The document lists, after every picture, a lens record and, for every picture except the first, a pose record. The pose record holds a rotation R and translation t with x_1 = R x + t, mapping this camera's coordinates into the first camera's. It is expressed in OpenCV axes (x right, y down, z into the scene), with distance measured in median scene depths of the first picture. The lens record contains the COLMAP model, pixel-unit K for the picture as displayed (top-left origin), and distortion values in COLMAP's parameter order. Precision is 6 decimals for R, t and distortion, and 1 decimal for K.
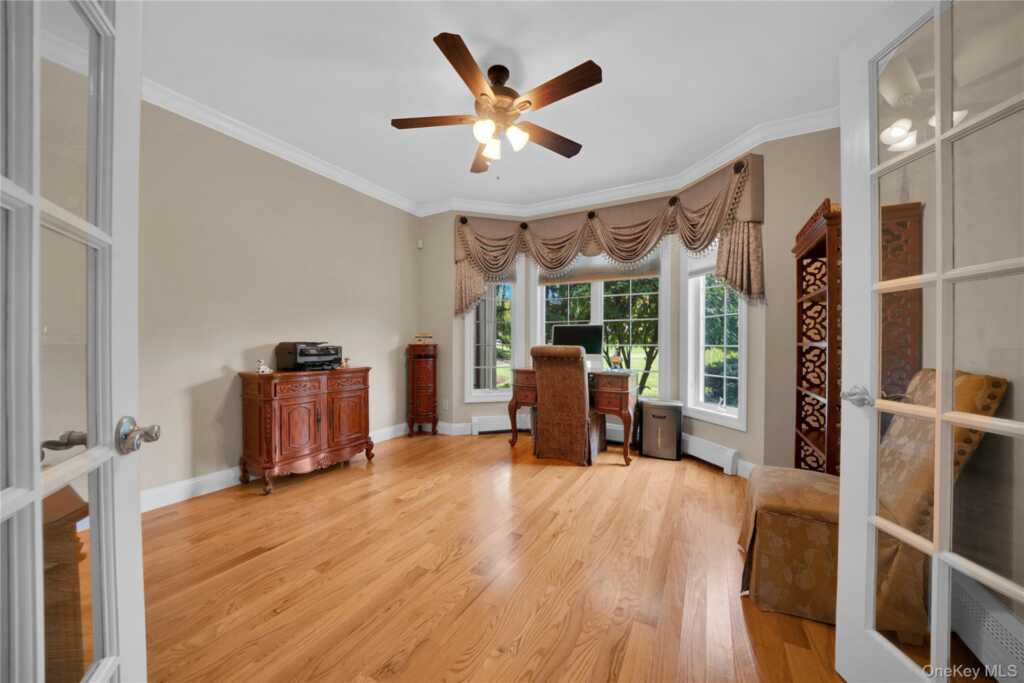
lens RADIAL K [[355.2, 0, 510.0], [0, 355.2, 343.0], [0, 0, 1]] dist [-0.020090, -0.000044]
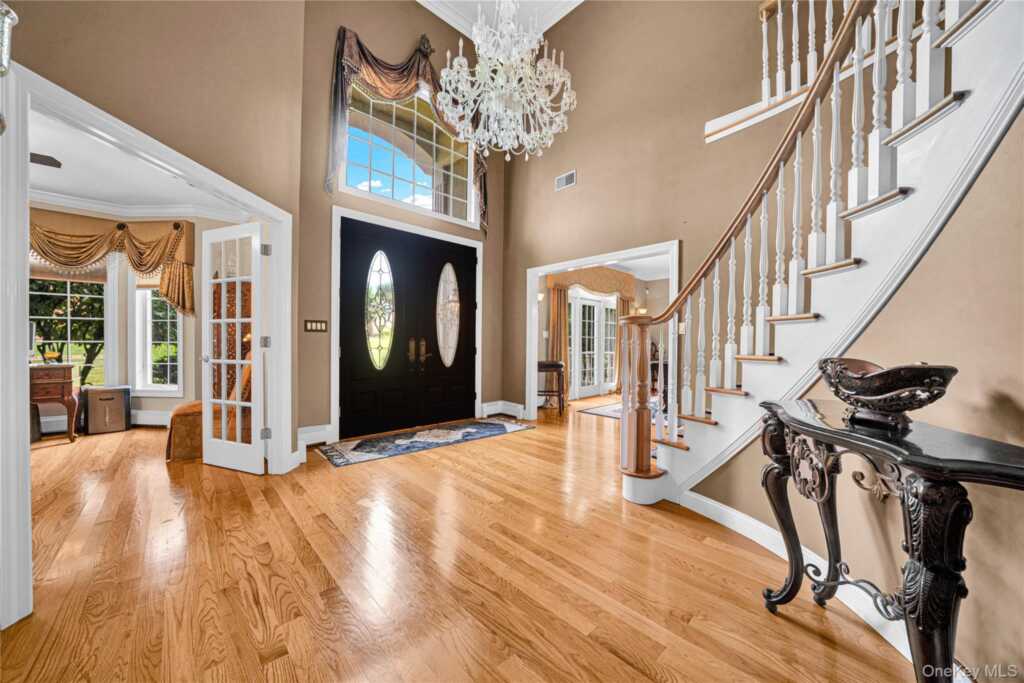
lens RADIAL K [[355.2, 0, 508.1], [0, 355.2, 344.0], [0, 0, 1]] dist [-0.020090, -0.000044]
pose [[0.295573, -0.008135, 0.955285, -0.319972], [-0.001678, 0.999958, 0.009035, 0.001847], [-0.955319, -0.004273, 0.295547, -0.707556]]
